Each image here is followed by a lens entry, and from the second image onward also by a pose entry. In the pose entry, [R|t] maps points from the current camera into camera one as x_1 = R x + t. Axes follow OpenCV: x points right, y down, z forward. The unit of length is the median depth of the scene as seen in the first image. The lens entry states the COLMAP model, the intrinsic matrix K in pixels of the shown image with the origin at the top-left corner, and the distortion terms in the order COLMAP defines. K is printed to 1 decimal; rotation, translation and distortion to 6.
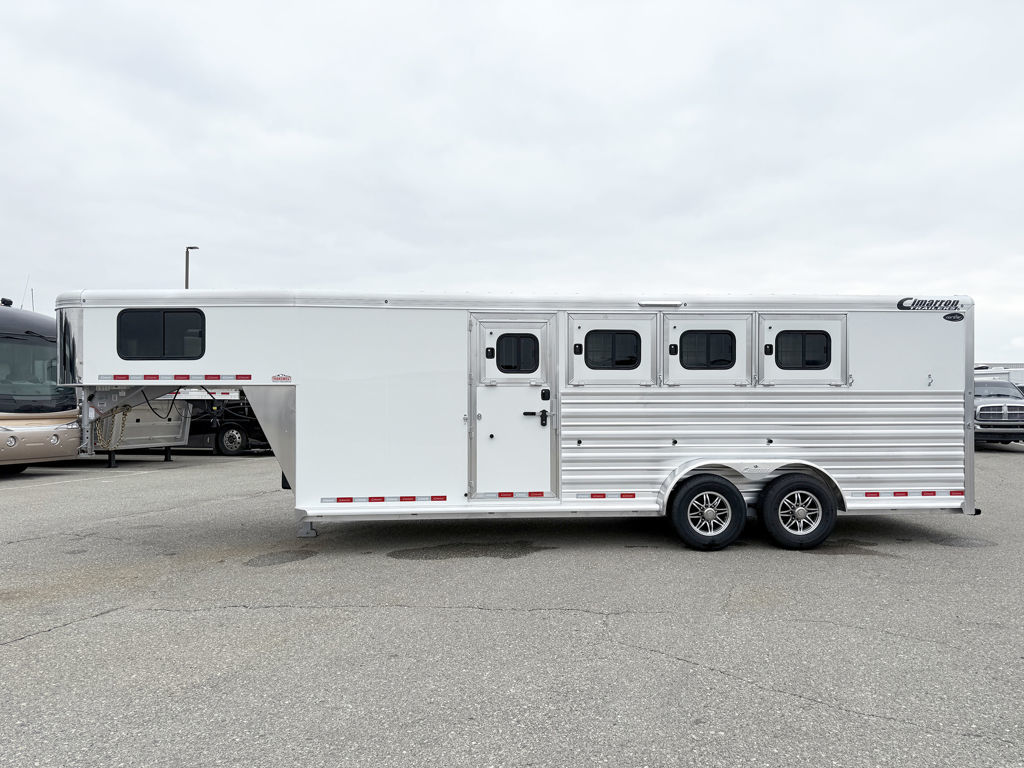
lens RADIAL K [[781.5, 0, 531.8], [0, 781.5, 393.4], [0, 0, 1]] dist [0.034563, -0.024140]
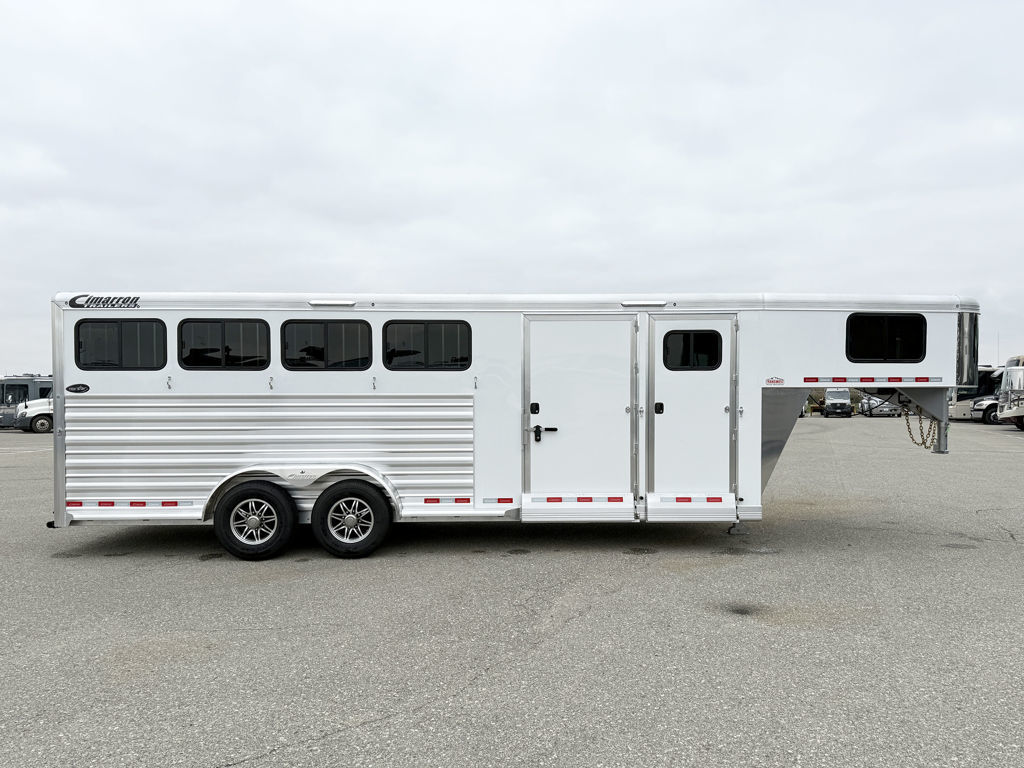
lens RADIAL K [[781.5, 0, 515.8], [0, 781.5, 394.3], [0, 0, 1]] dist [0.034563, -0.024140]
pose [[0.997124, -0.007253, -0.075435, 0.607176], [0.007090, 0.999972, -0.002430, 0.001512], [0.075451, 0.001888, 0.997148, 0.059529]]
